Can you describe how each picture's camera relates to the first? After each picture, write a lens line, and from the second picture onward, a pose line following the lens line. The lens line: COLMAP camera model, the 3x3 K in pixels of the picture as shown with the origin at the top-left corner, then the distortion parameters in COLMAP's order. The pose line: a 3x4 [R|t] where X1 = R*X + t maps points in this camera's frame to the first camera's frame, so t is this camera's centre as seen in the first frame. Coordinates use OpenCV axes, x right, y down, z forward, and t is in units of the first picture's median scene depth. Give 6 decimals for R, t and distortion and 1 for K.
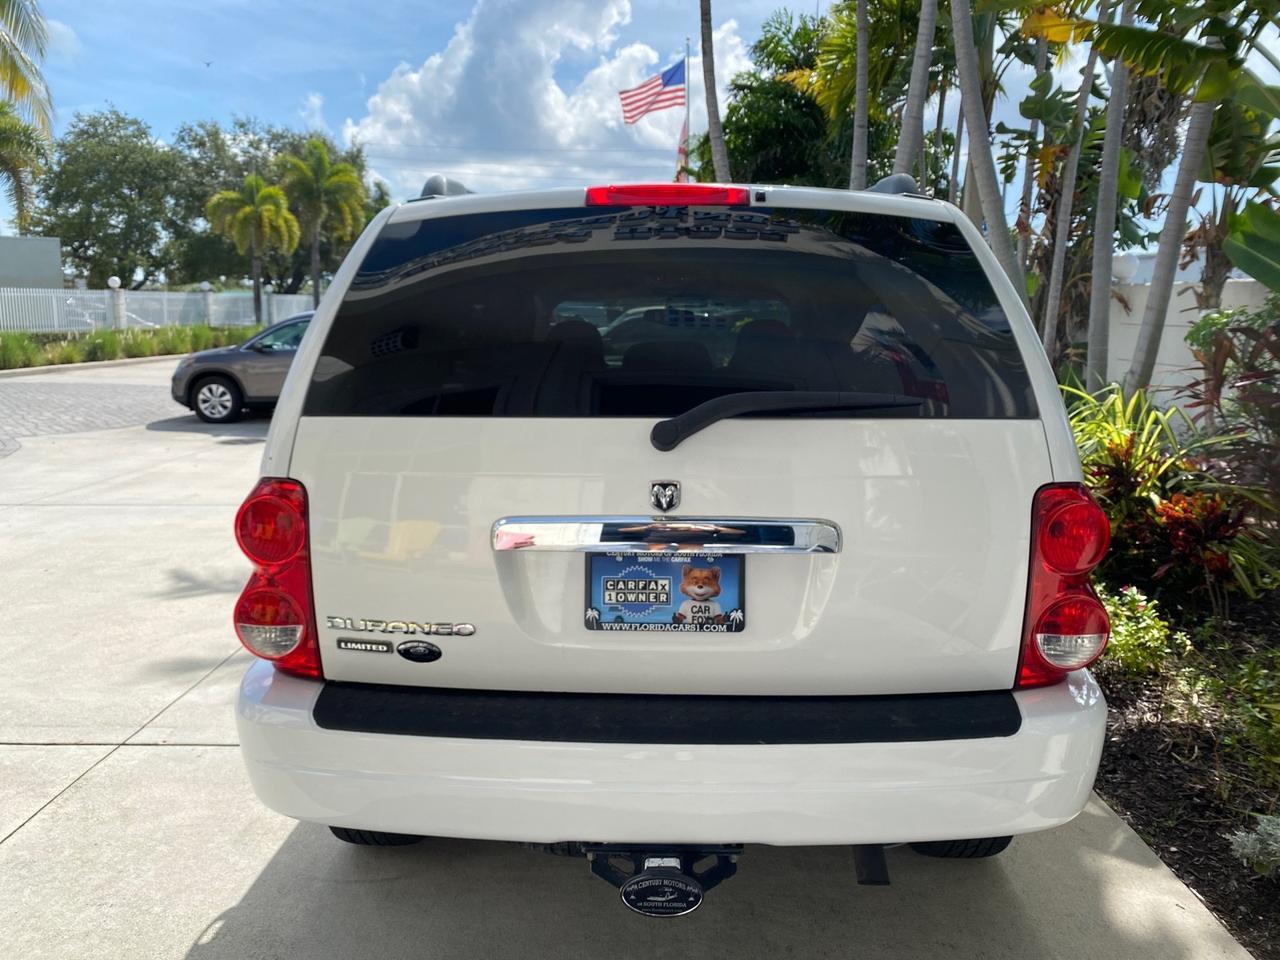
lens RADIAL K [[990.6, 0, 633.7], [0, 990.6, 480.6], [0, 0, 1]] dist [0.017169, -0.018837]
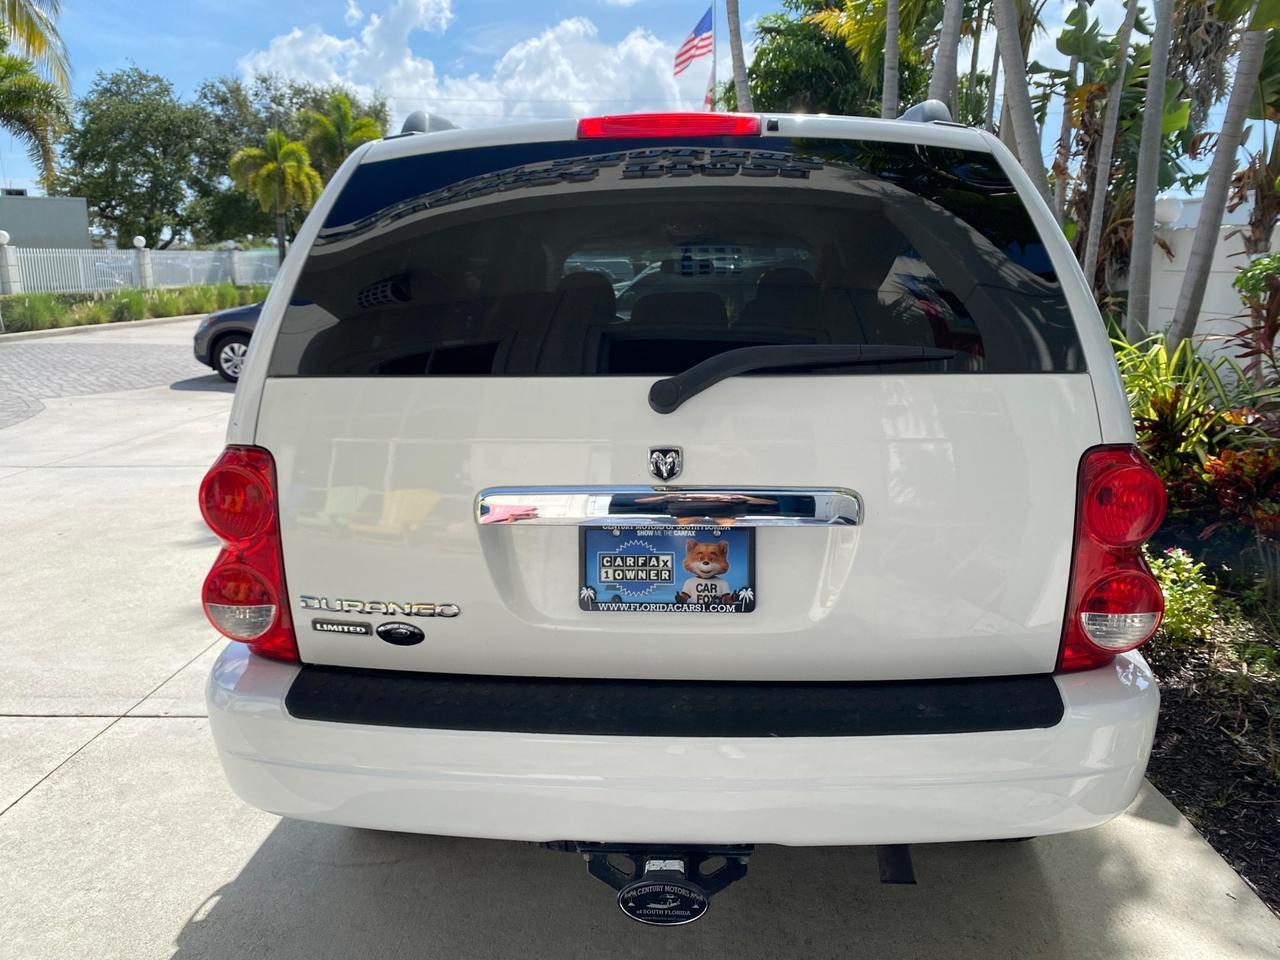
lens RADIAL K [[990.6, 0, 635.9], [0, 990.6, 474.8], [0, 0, 1]] dist [0.017169, -0.018837]
pose [[0.999612, -0.006520, -0.027068, 0.003775], [0.007570, 0.999215, 0.038895, -0.001201], [0.026793, -0.039085, 0.998877, 0.013020]]
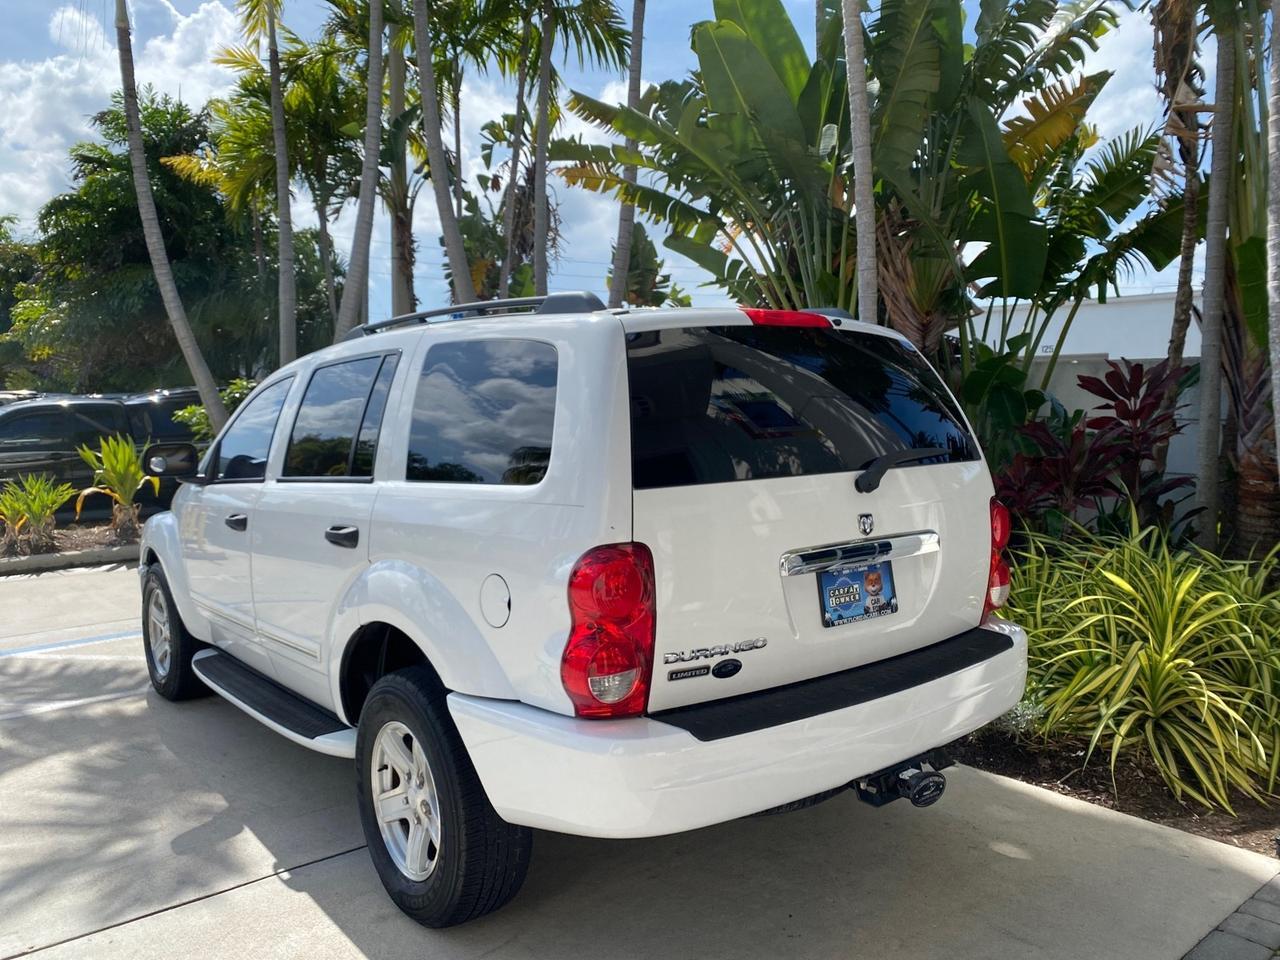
lens RADIAL K [[990.6, 0, 635.0], [0, 990.6, 484.2], [0, 0, 1]] dist [0.017169, -0.018837]
pose [[0.763500, -0.063595, 0.642669, -0.151104], [0.117208, 0.992258, -0.041056, -0.003015], [-0.635082, 0.106672, 0.765044, 0.012194]]
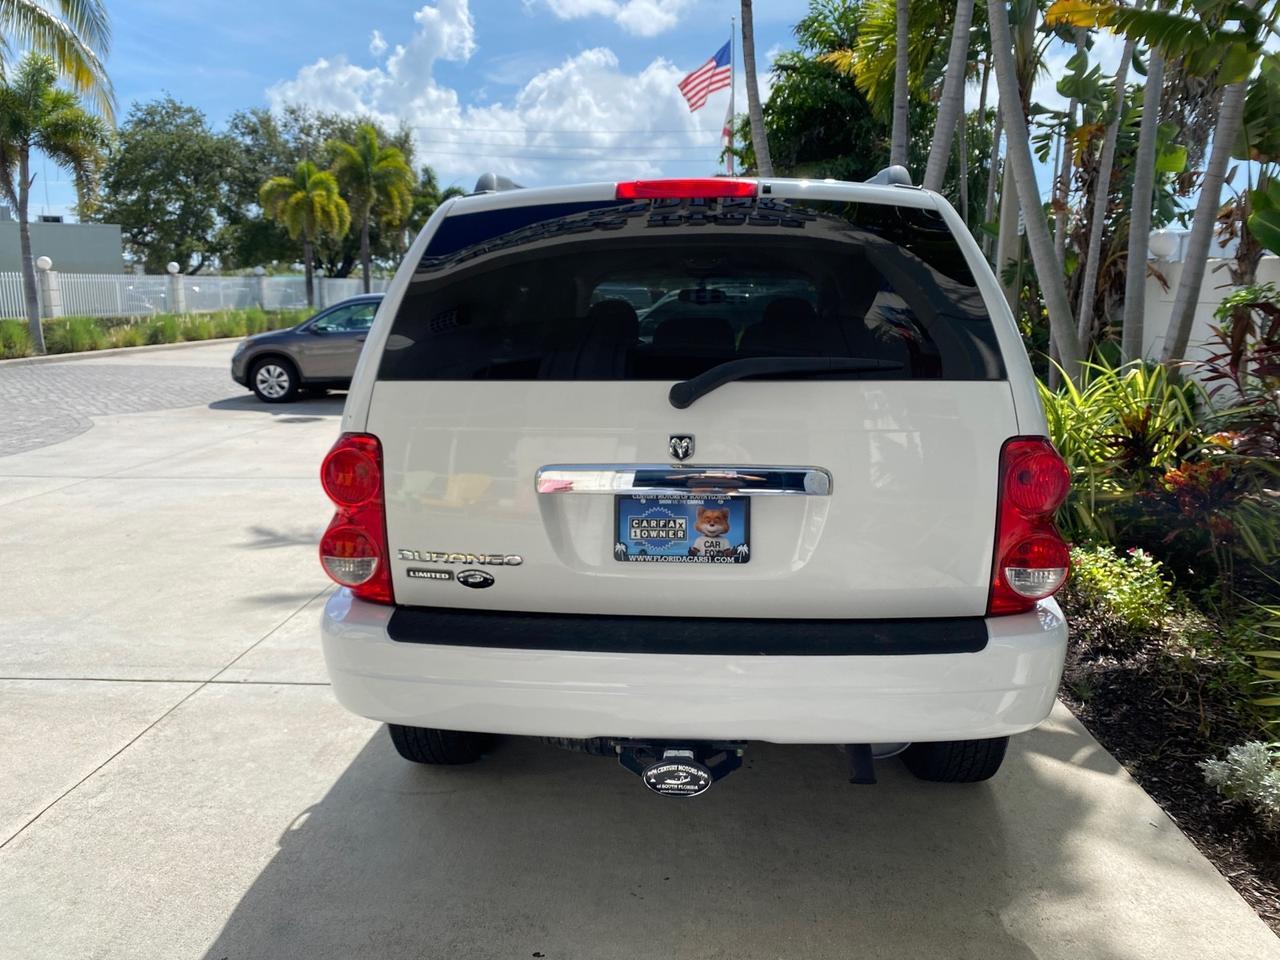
lens RADIAL K [[990.6, 0, 633.1], [0, 990.6, 480.0], [0, 0, 1]] dist [0.017169, -0.018837]
pose [[0.998945, 0.002061, -0.045877, 0.003630], [-0.001264, 0.999848, 0.017392, 0.004498], [0.045906, -0.017316, 0.998796, -0.023583]]
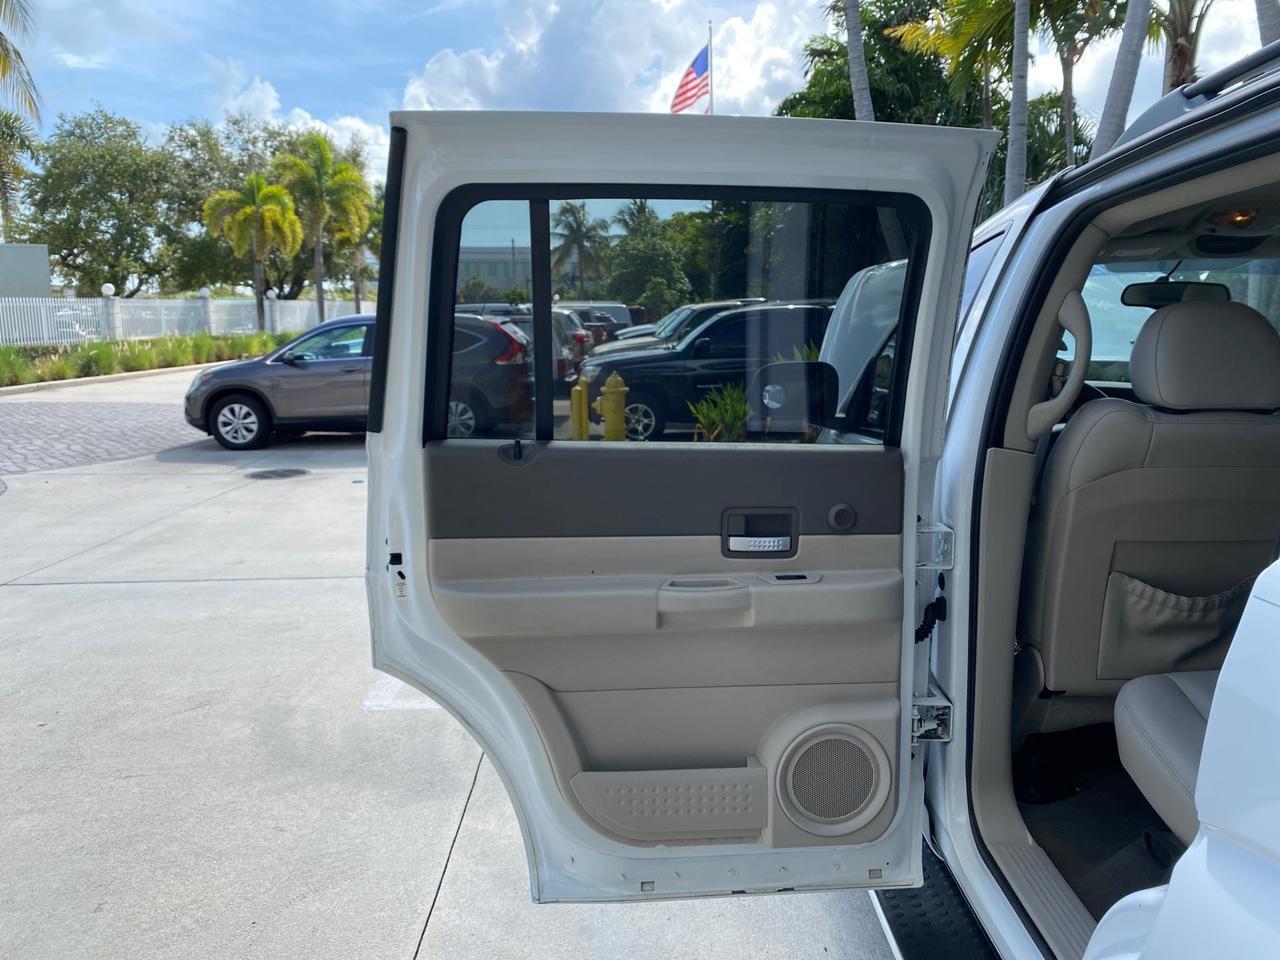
lens RADIAL K [[990.6, 0, 636.3], [0, 990.6, 476.6], [0, 0, 1]] dist [0.017169, -0.018837]
pose [[0.999723, -0.021920, 0.008527, -0.091854], [0.021956, 0.999751, -0.004090, -0.024348], [-0.008435, 0.004276, 0.999955, 0.155572]]
